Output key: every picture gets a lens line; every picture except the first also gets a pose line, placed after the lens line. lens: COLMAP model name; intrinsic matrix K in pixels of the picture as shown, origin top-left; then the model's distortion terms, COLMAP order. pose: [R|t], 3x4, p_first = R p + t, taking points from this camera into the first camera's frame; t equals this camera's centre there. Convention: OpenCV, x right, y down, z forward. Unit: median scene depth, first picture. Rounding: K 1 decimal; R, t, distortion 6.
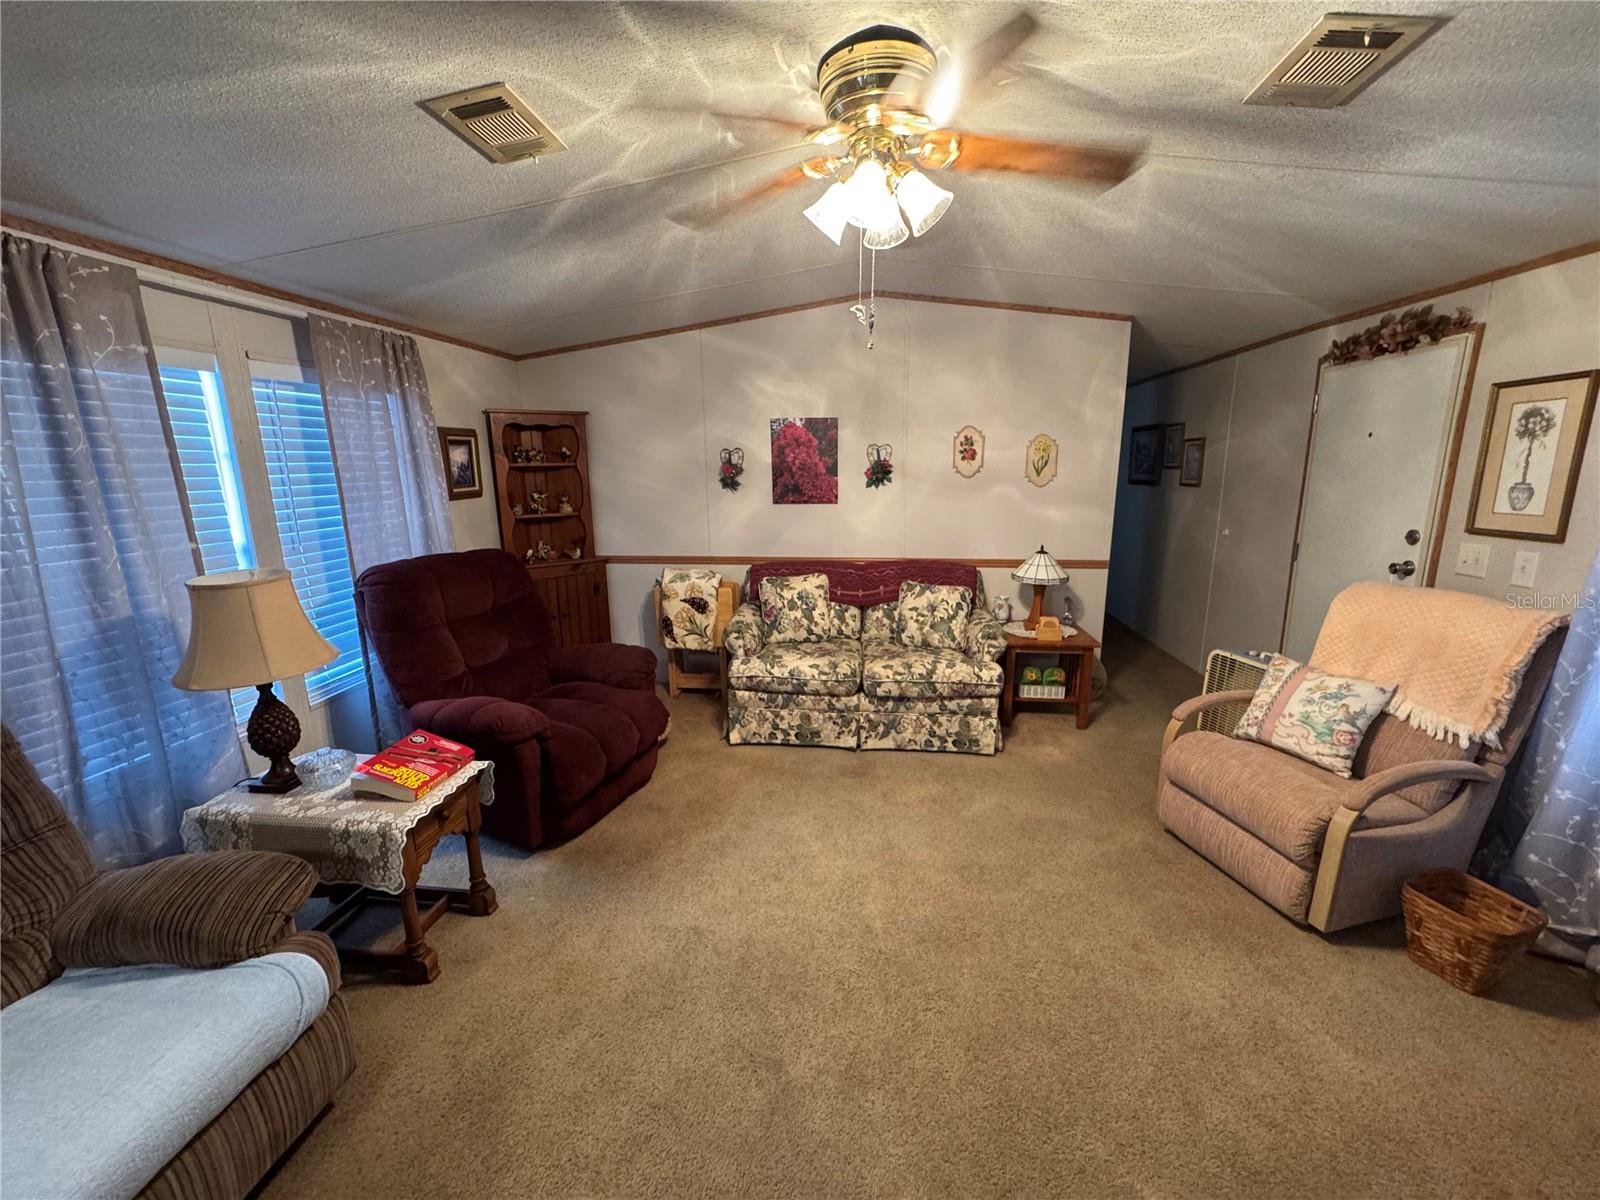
lens RADIAL K [[633.5, 0, 800.0], [0, 633.5, 600.0], [0, 0, 1]] dist [-0.003959, -0.000093]
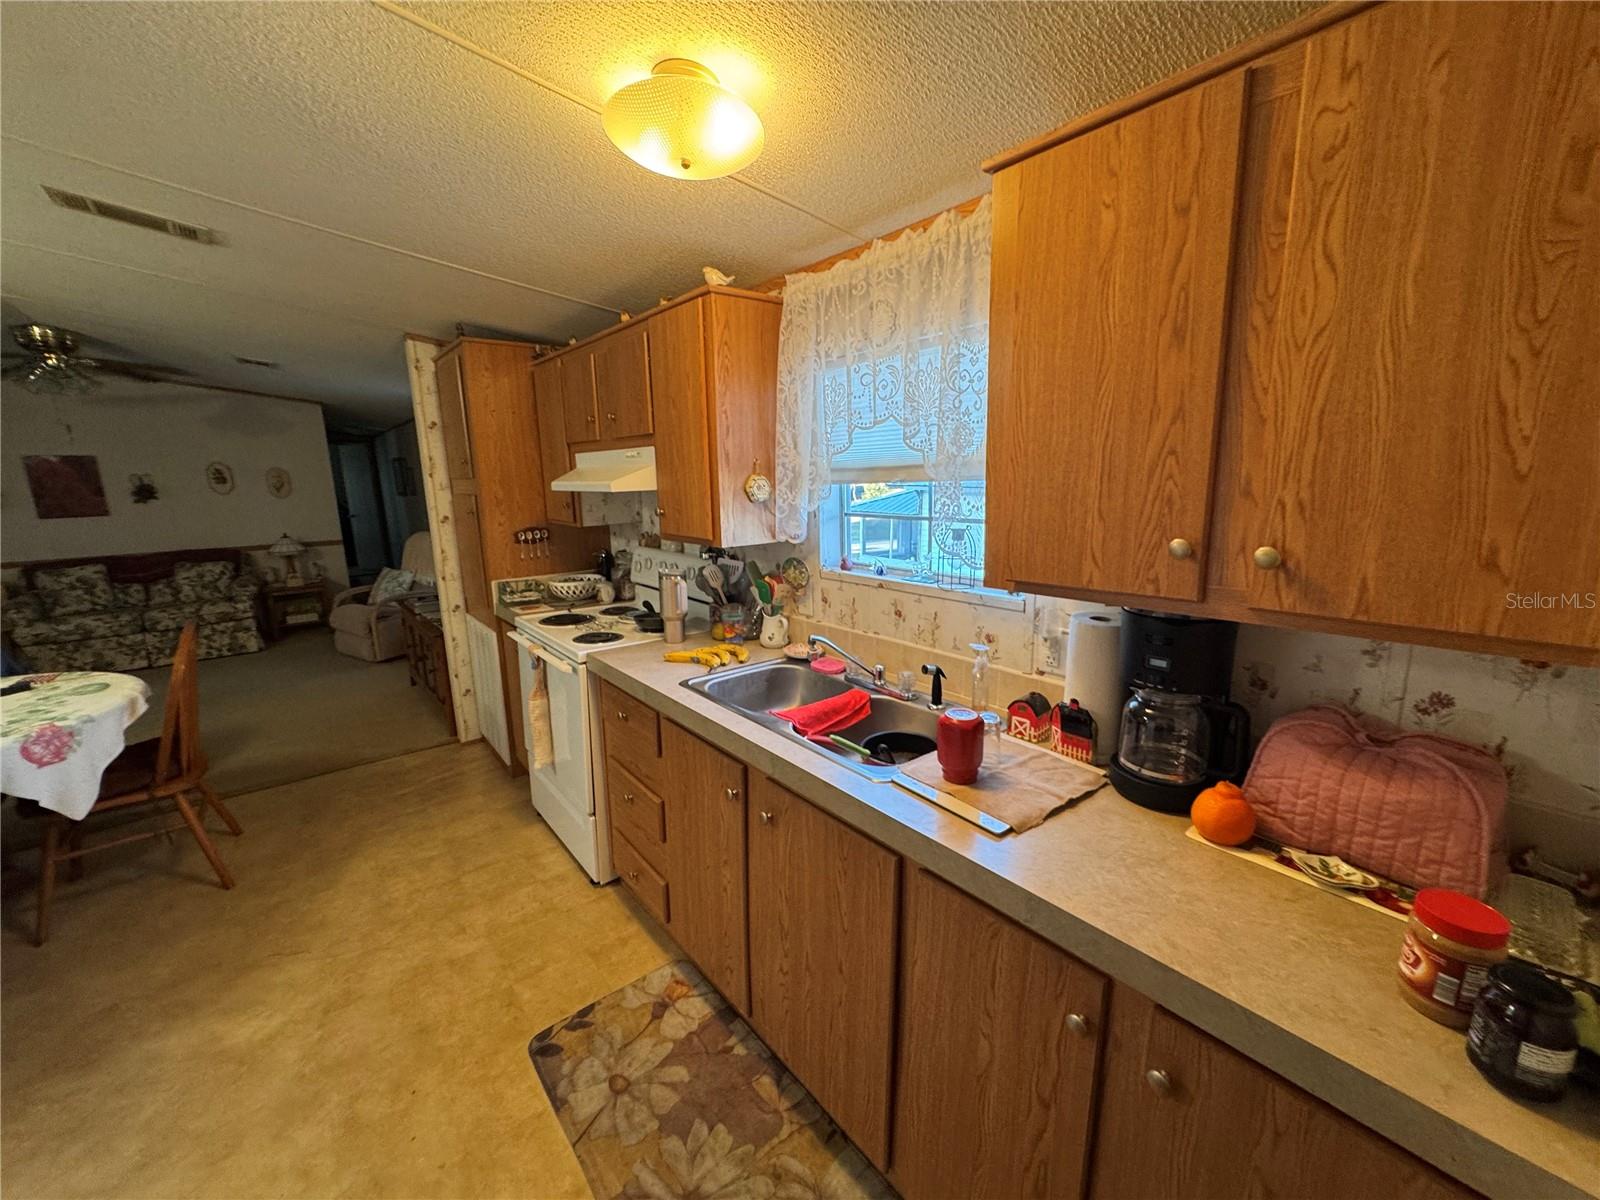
lens RADIAL K [[633.5, 0, 800.0], [0, 633.5, 600.0], [0, 0, 1]] dist [-0.003959, -0.000093]
pose [[0.688183, -0.146761, 0.710539, 0.107923], [0.159780, 0.985941, 0.048893, 0.238960], [-0.707725, 0.079882, 0.701957, -1.206151]]
